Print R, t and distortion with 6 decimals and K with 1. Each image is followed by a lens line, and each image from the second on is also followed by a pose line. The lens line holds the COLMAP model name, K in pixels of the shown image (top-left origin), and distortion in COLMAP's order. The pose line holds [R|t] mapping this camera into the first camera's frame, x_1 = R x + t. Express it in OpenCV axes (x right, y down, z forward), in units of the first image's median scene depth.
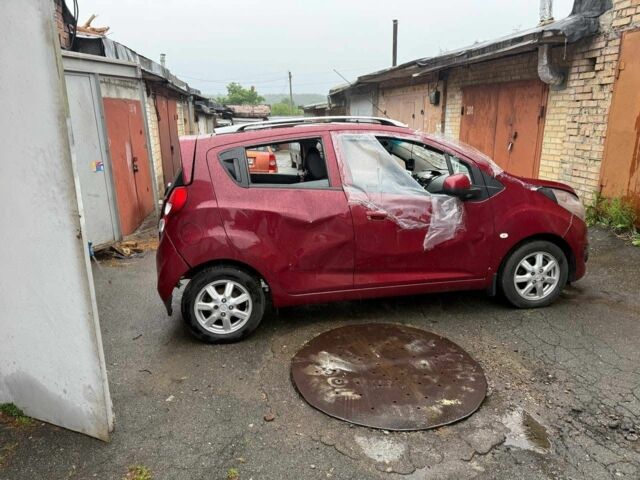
lens RADIAL K [[448.1, 0, 320.4], [0, 448.1, 242.6], [0, 0, 1]] dist [0.035985, -0.041028]
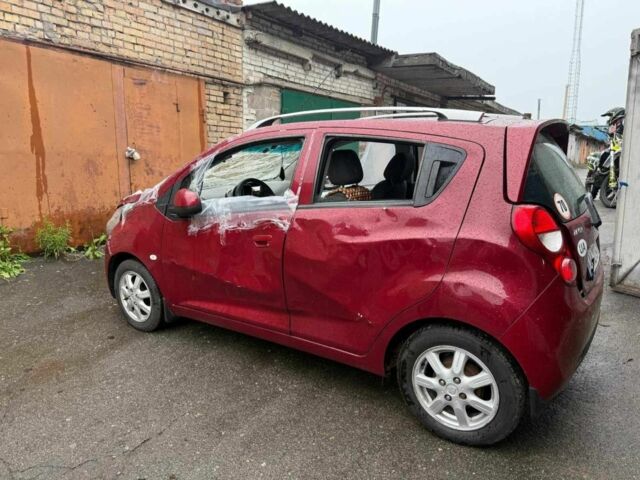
lens RADIAL K [[451.9, 0, 319.6], [0, 451.9, 241.5], [0, 0, 1]] dist [0.028830, -0.035363]
pose [[-0.712512, -0.100759, 0.694388, -0.531887], [0.203431, 0.917465, 0.341869, -0.379688], [-0.671523, 0.384846, -0.633207, 1.741180]]
